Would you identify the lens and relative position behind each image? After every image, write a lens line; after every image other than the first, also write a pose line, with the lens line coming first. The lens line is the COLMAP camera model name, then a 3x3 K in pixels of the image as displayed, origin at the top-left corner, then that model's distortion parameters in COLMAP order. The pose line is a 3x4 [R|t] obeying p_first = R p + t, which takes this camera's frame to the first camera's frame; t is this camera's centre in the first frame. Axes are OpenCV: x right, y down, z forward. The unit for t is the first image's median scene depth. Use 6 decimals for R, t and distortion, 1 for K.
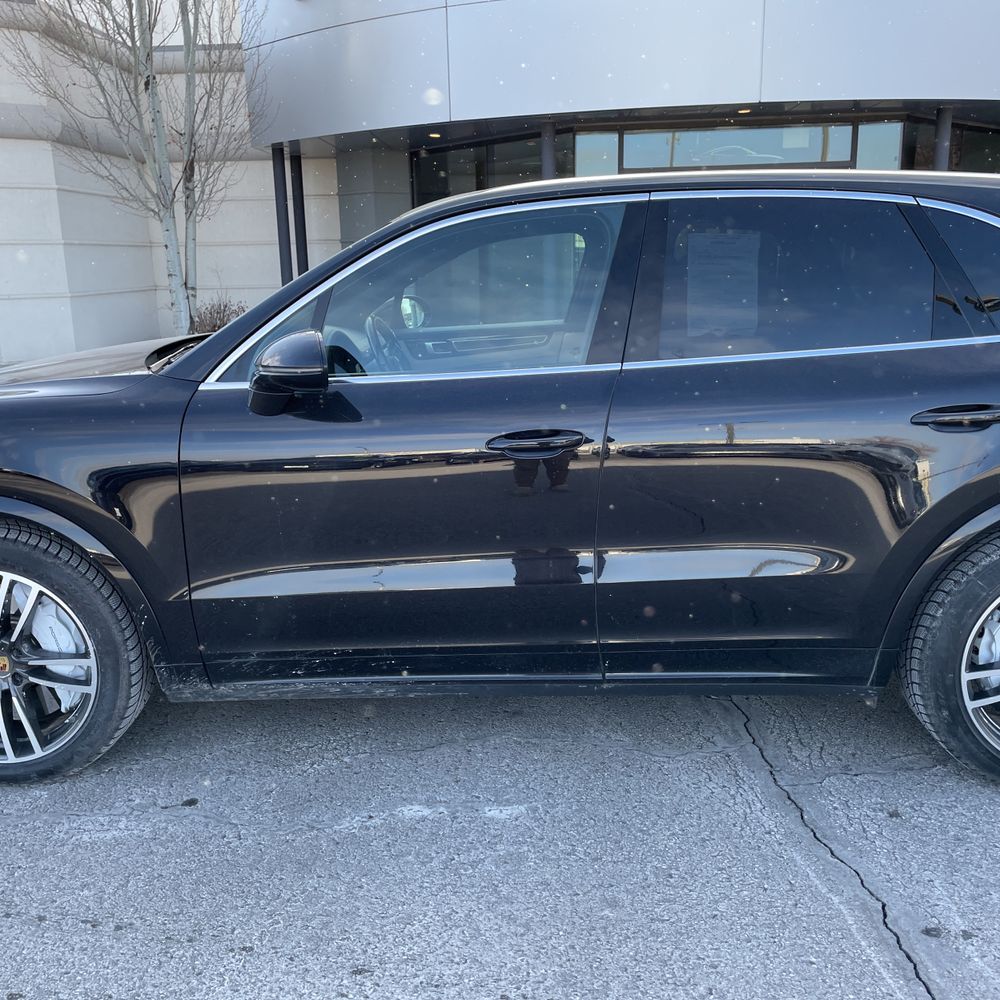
lens RADIAL K [[1002.5, 0, 510.9], [0, 1002.5, 501.2], [0, 0, 1]] dist [0.097394, -0.141373]
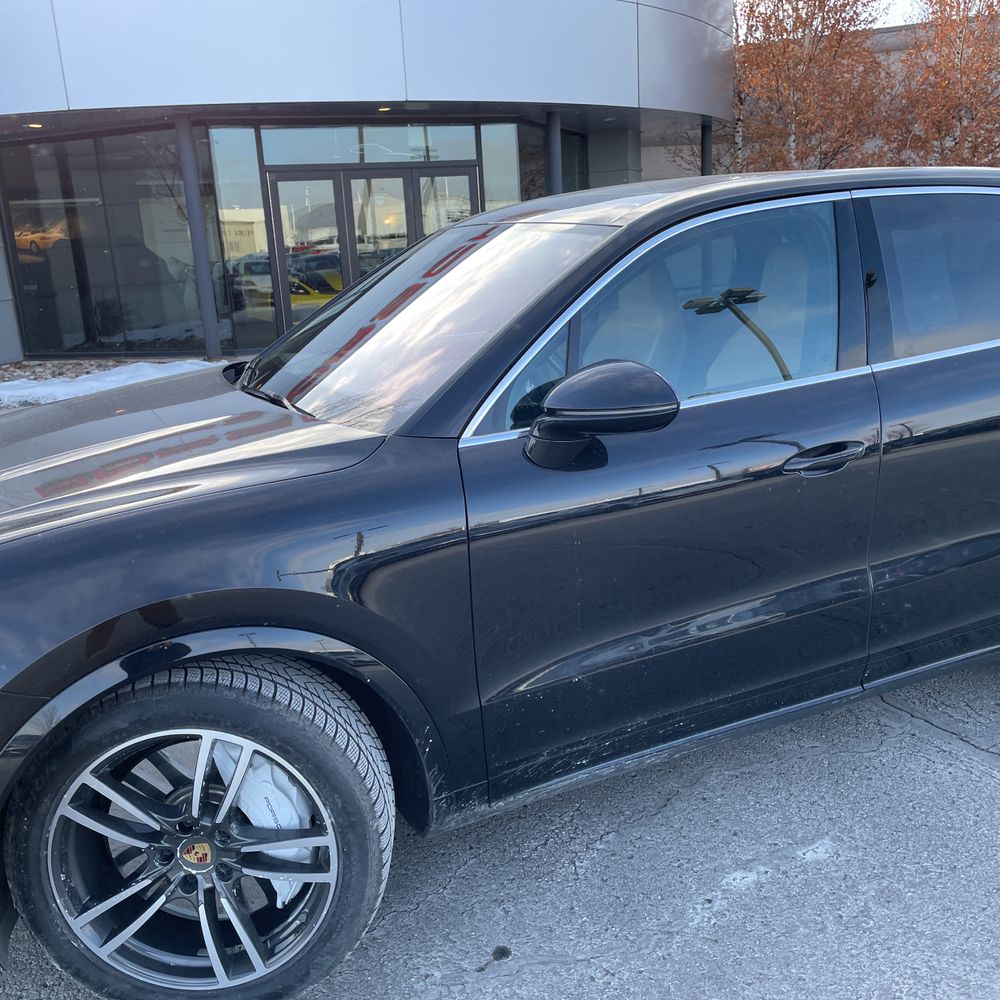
lens RADIAL K [[993.4, 0, 511.7], [0, 993.4, 495.4], [0, 0, 1]] dist [0.051932, -0.002720]
pose [[0.890745, -0.147338, 0.429958, -0.561922], [0.146623, 0.988573, 0.035006, -0.086415], [-0.430203, 0.031860, 0.902170, 0.245388]]
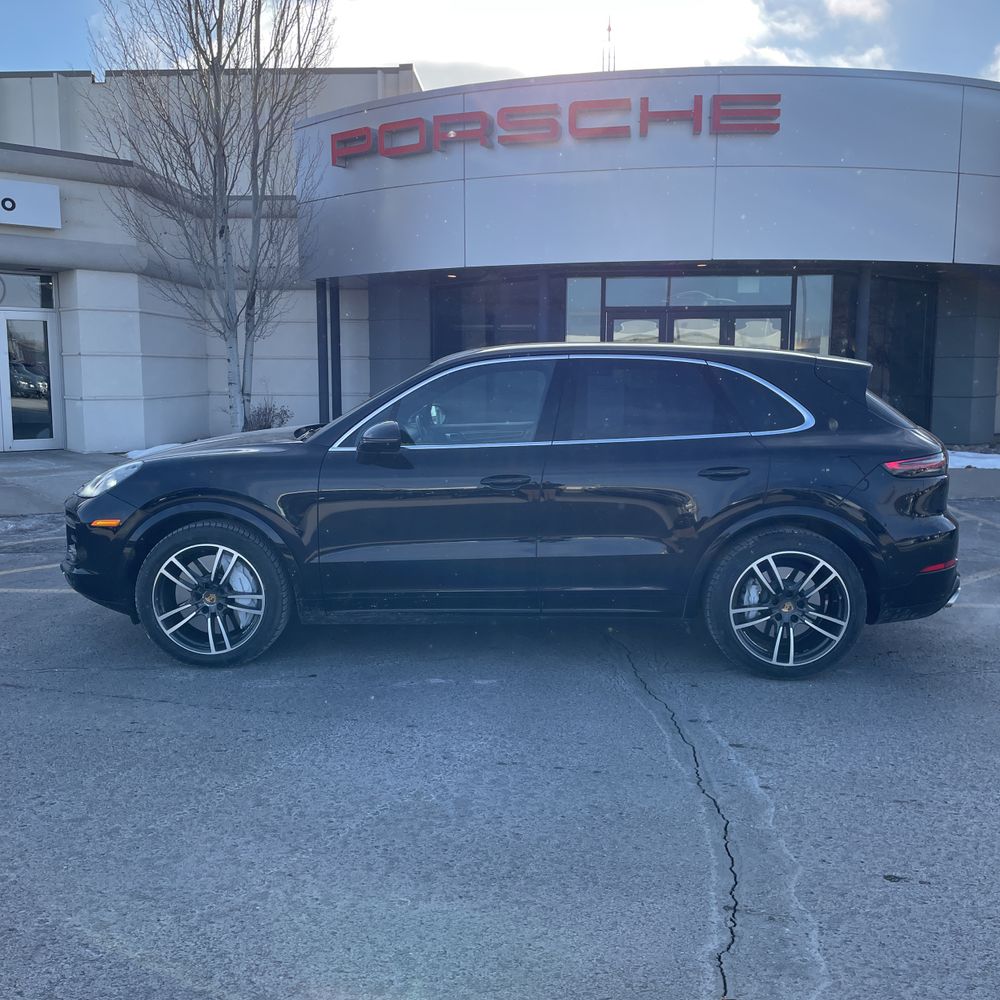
lens RADIAL K [[1002.5, 0, 510.9], [0, 1002.5, 501.2], [0, 0, 1]] dist [0.097394, -0.141373]
pose [[0.999699, 0.023830, -0.005798, 0.039947], [-0.024312, 0.994011, -0.106539, 0.159297], [0.003225, 0.106648, 0.994292, -0.780480]]
